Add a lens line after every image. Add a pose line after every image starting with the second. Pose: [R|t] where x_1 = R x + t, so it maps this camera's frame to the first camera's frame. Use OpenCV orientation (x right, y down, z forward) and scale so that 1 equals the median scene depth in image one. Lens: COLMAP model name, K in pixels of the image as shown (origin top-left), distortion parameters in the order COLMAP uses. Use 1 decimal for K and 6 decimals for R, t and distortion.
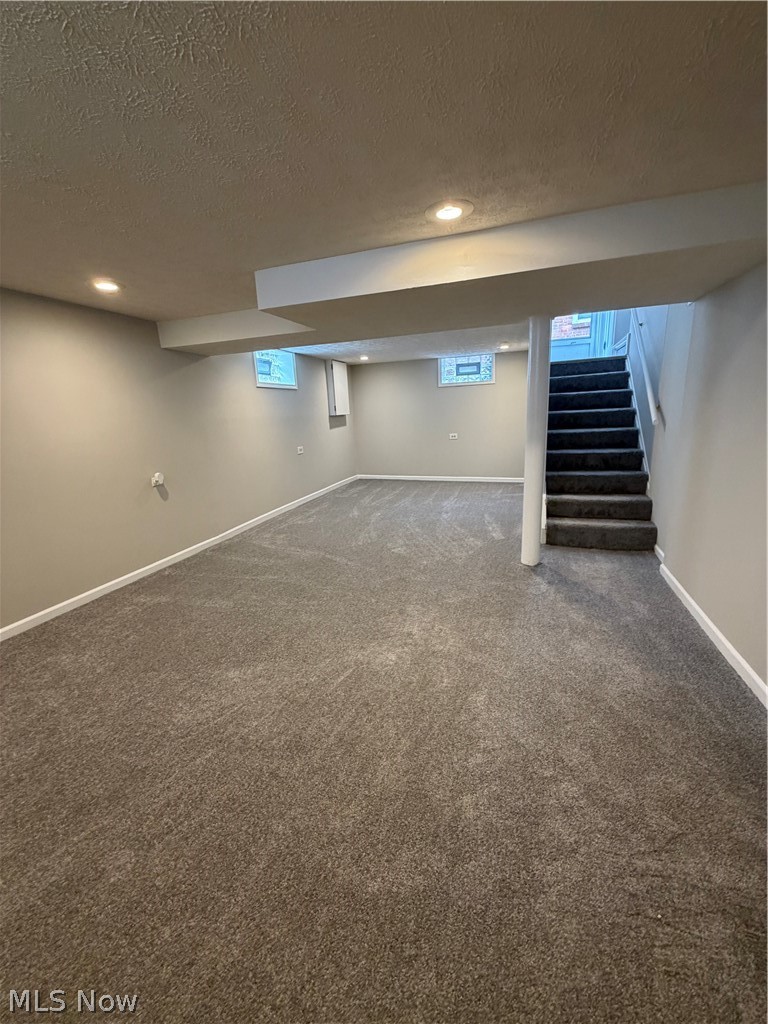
lens RADIAL K [[412.3, 0, 383.2], [0, 412.3, 511.3], [0, 0, 1]] dist [-0.000636, 0.000160]
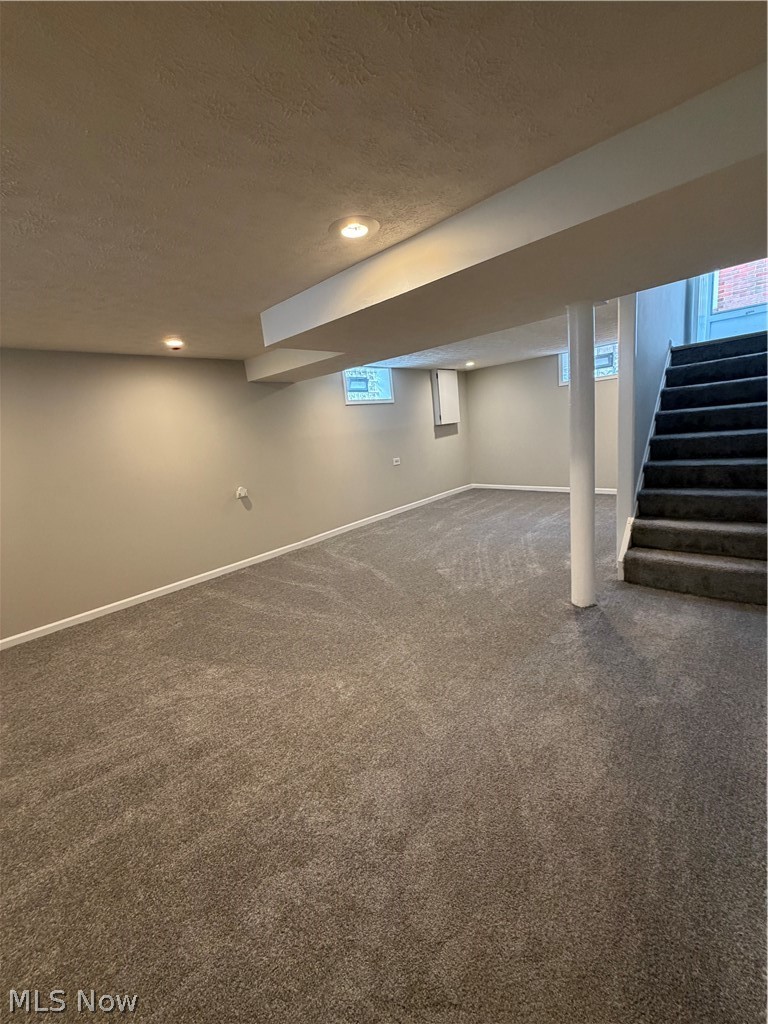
lens RADIAL K [[412.3, 0, 382.6], [0, 412.3, 510.8], [0, 0, 1]] dist [-0.000636, 0.000160]
pose [[0.910317, 0.036095, -0.412335, 0.295566], [-0.038747, 0.999247, 0.001932, -0.039766], [0.412095, 0.014218, 0.911030, 0.081148]]
